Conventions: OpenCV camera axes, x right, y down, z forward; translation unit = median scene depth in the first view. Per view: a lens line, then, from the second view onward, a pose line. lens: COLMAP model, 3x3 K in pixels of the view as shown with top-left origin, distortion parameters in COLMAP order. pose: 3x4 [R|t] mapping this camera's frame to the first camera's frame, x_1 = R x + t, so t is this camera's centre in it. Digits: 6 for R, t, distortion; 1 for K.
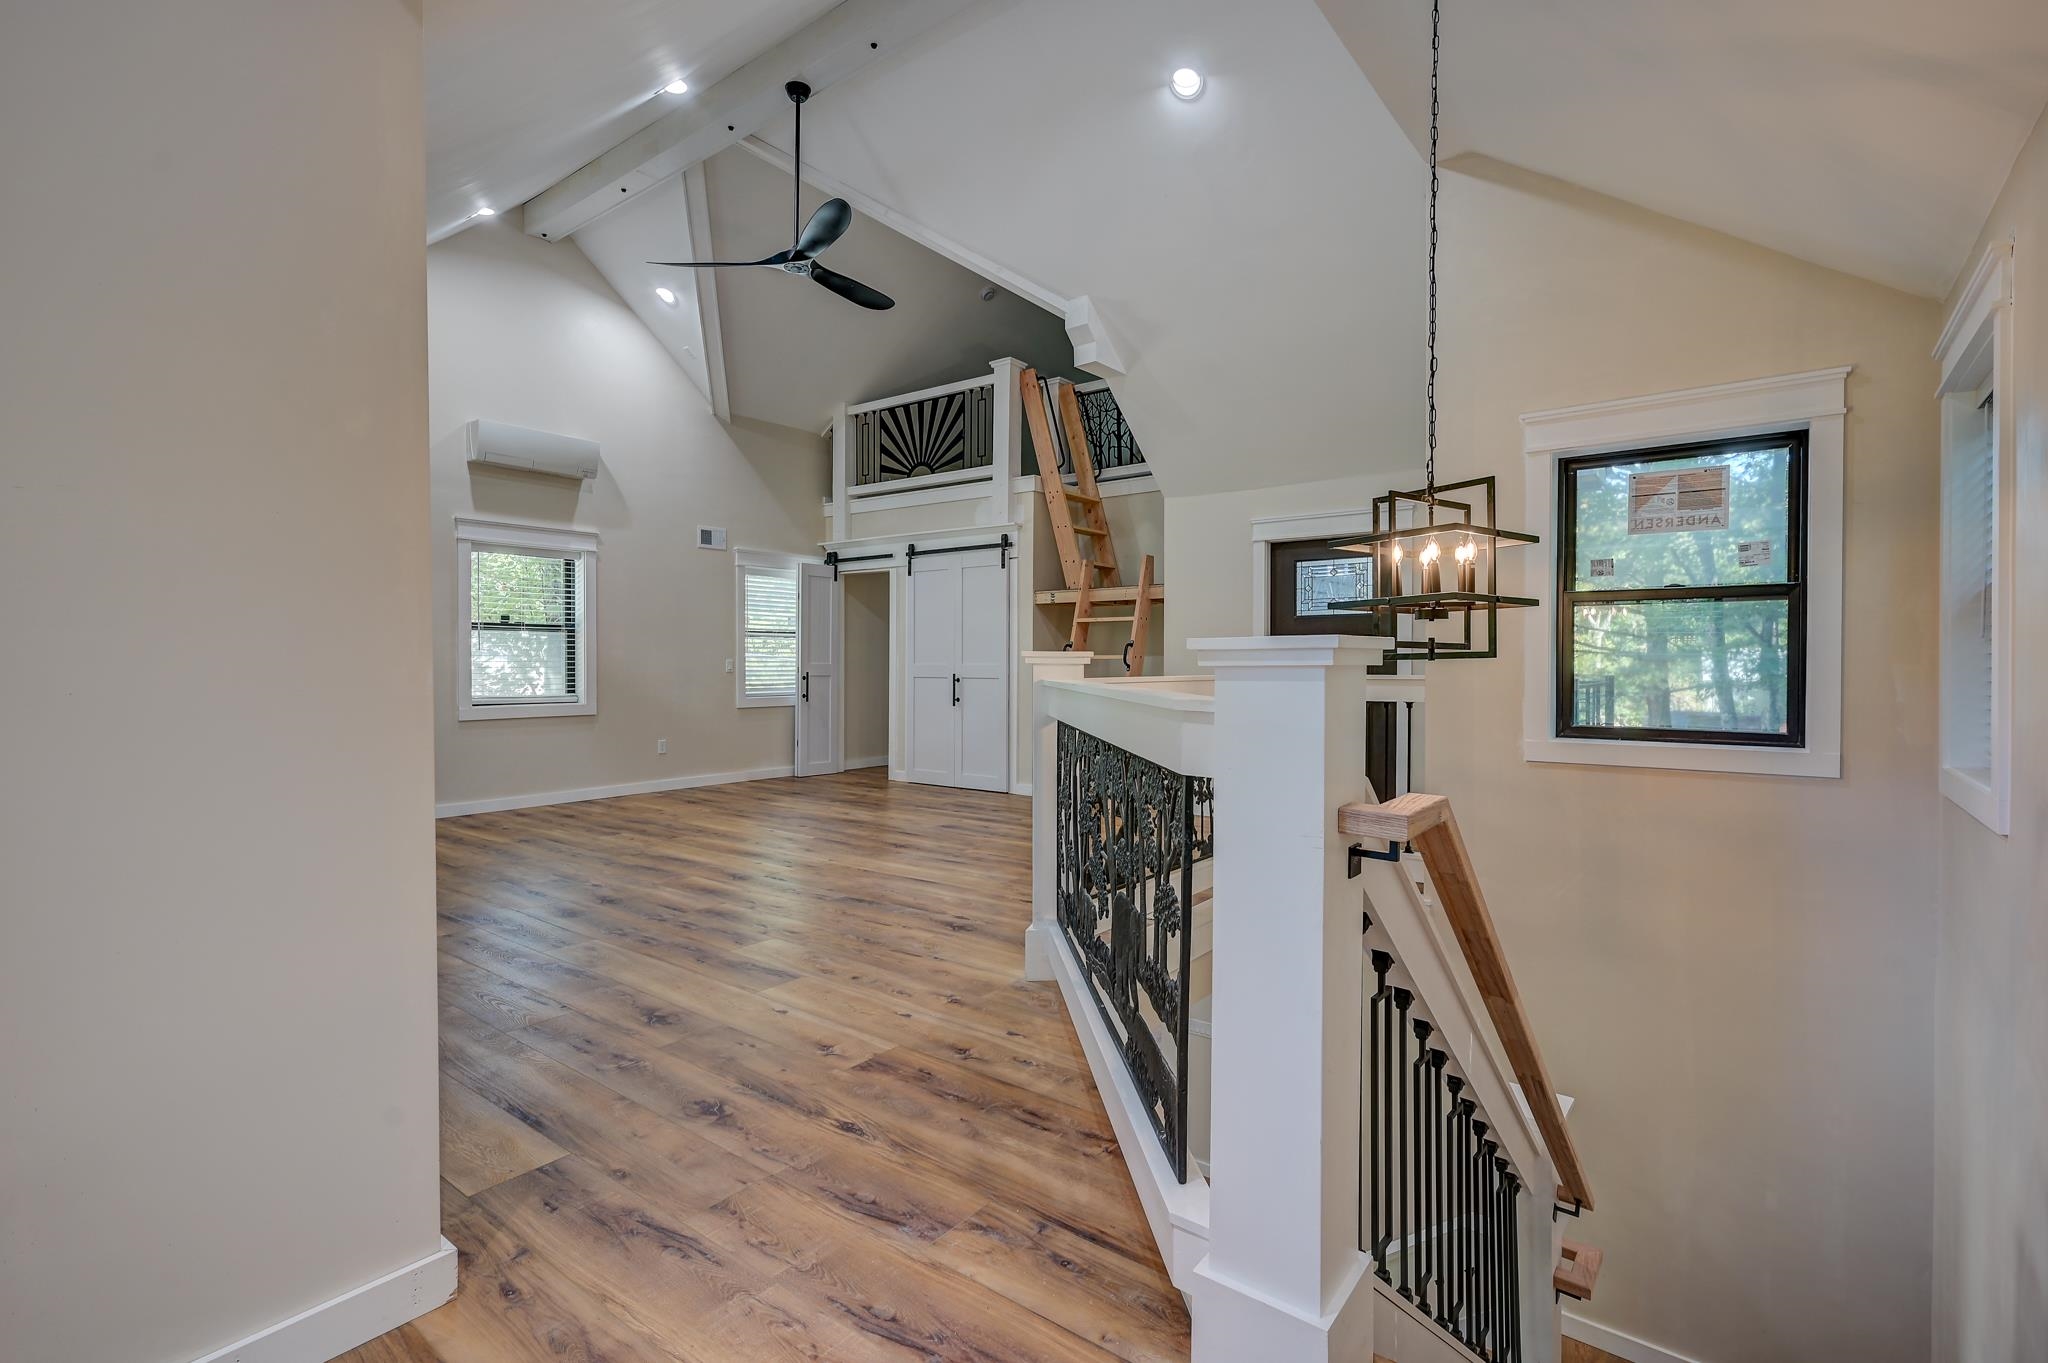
lens RADIAL K [[932.5, 0, 1029.4], [0, 932.5, 671.1], [0, 0, 1]] dist [0.000724, 0.000169]
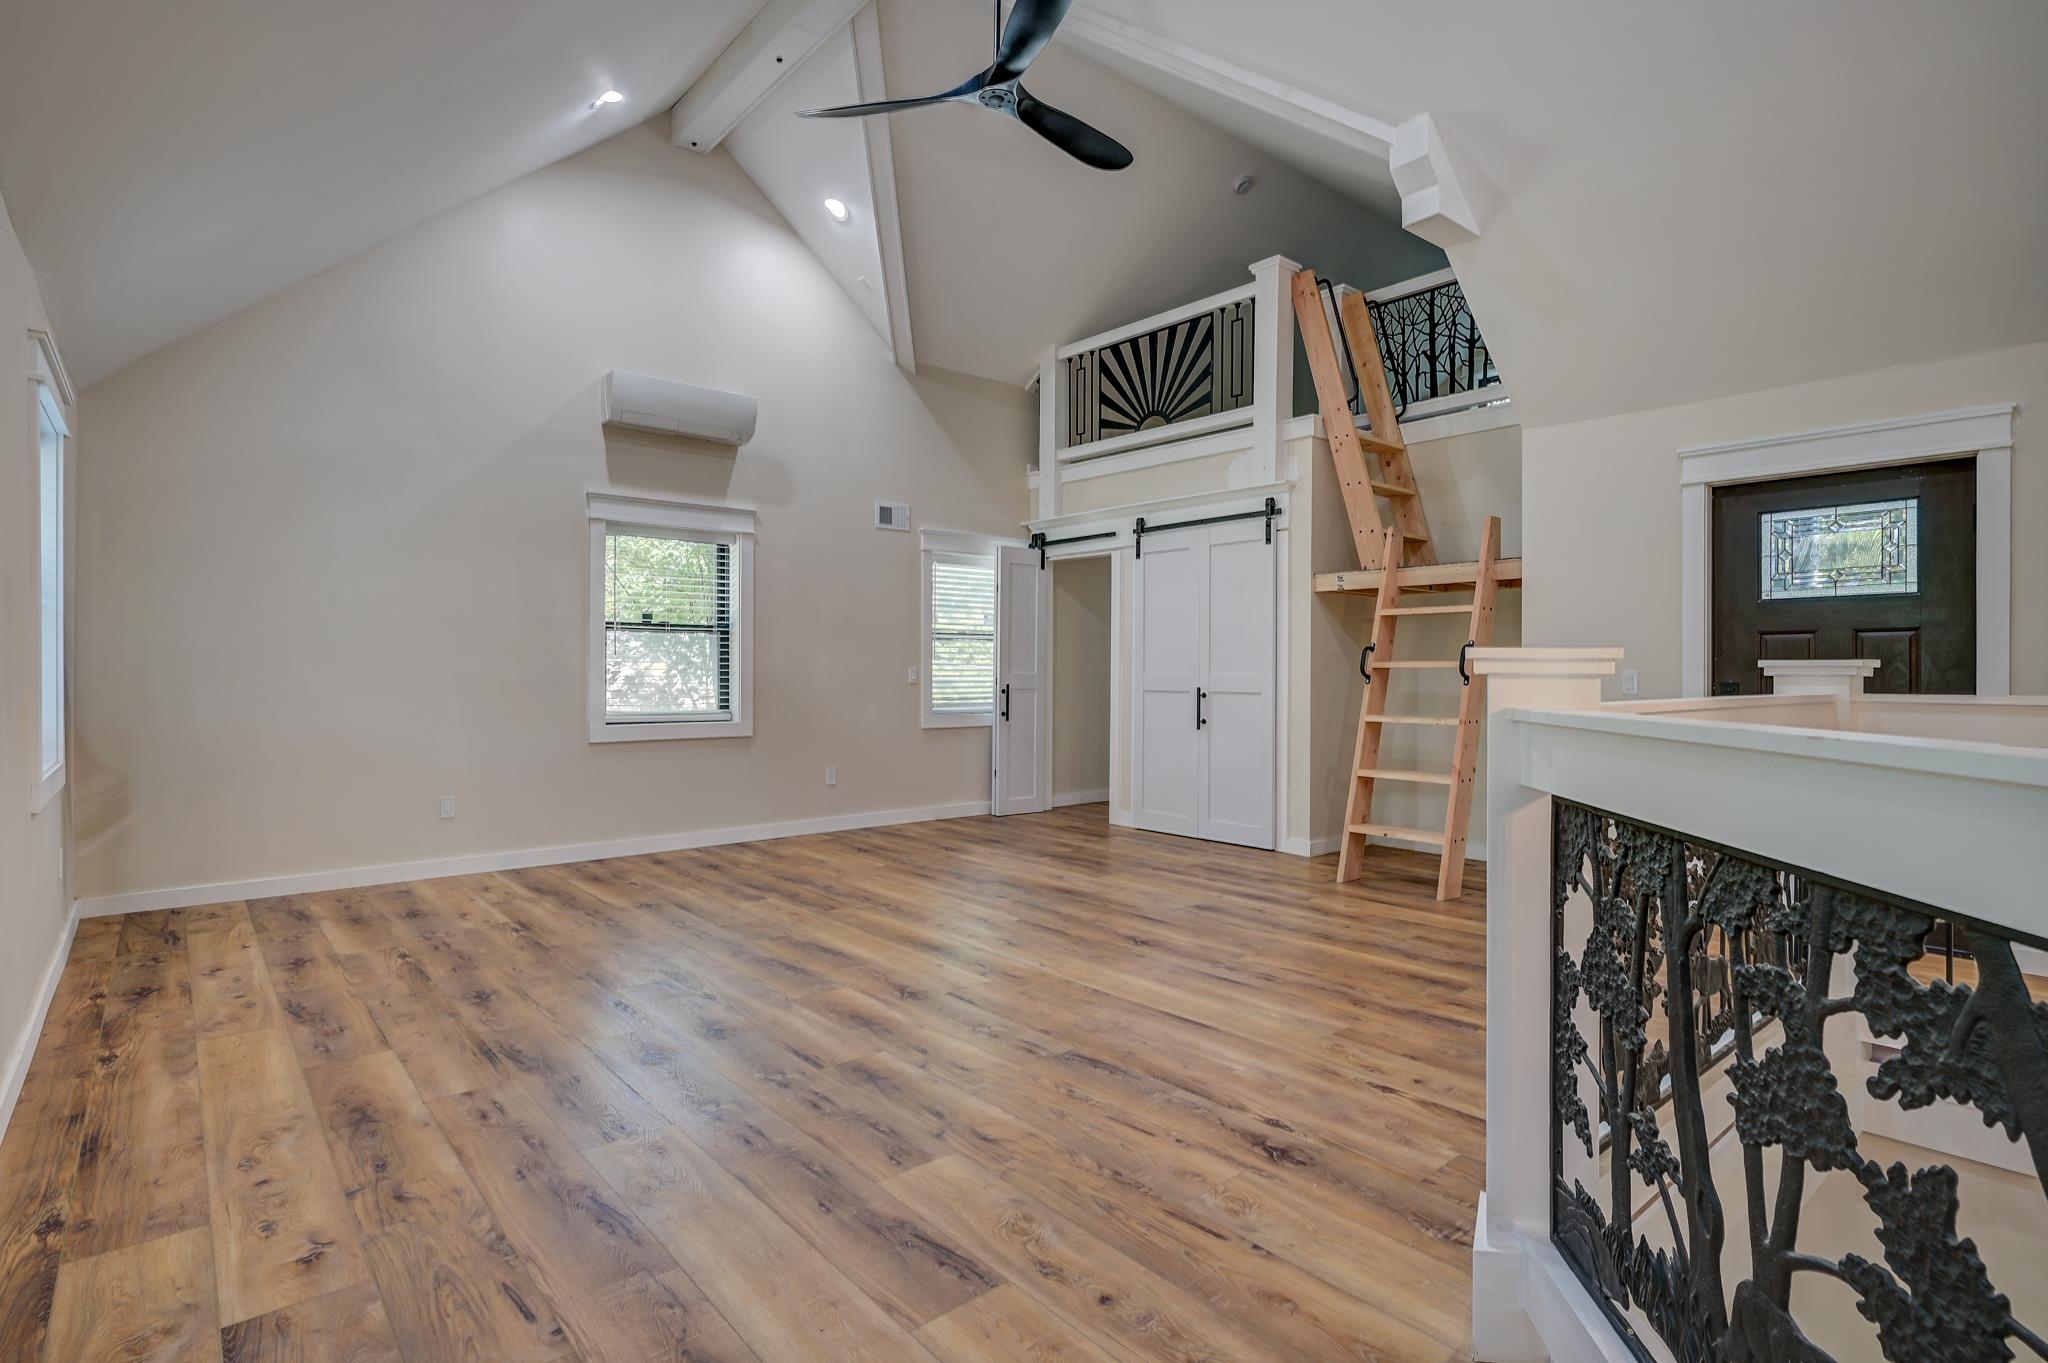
lens RADIAL K [[1001.3, 0, 1034.2], [0, 1001.3, 673.7], [0, 0, 1]] dist [0.000048, 0.000045]
pose [[0.979094, 0.002210, -0.203396, -0.050475], [-0.003869, 0.999962, -0.007762, -0.001422], [0.203371, 0.008386, 0.979066, 0.201834]]
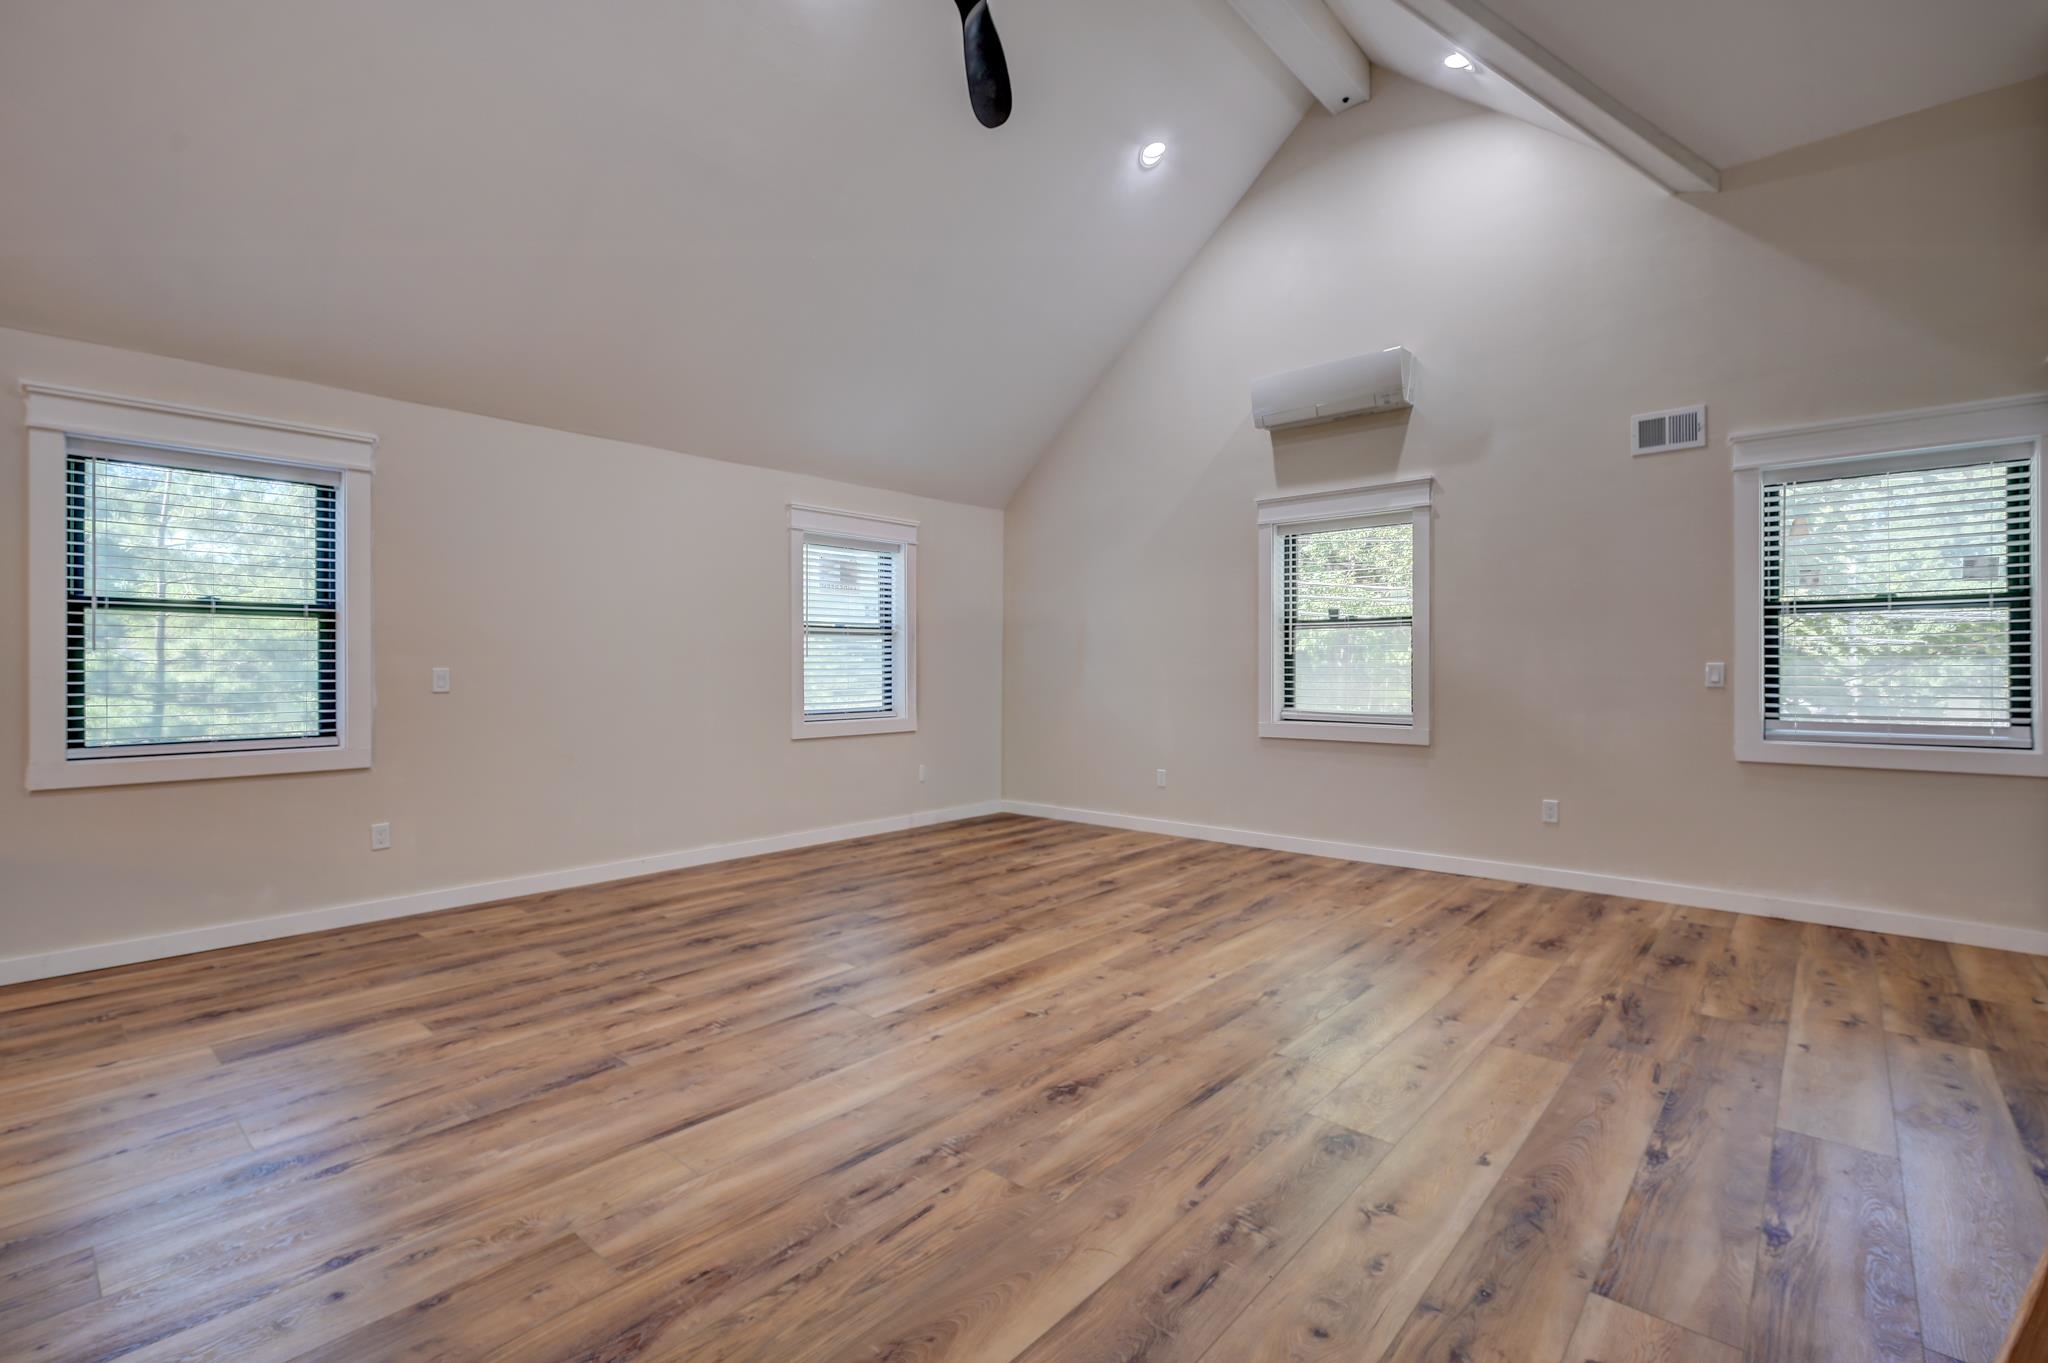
lens RADIAL K [[919.2, 0, 1047.3], [0, 919.2, 669.9], [0, 0, 1]] dist [-0.000269, -0.000281]
pose [[-0.055416, 0.001473, -0.998462, 0.216413], [-0.010262, 0.999945, 0.002044, -0.006962], [0.998411, 0.010360, -0.055398, 0.758709]]
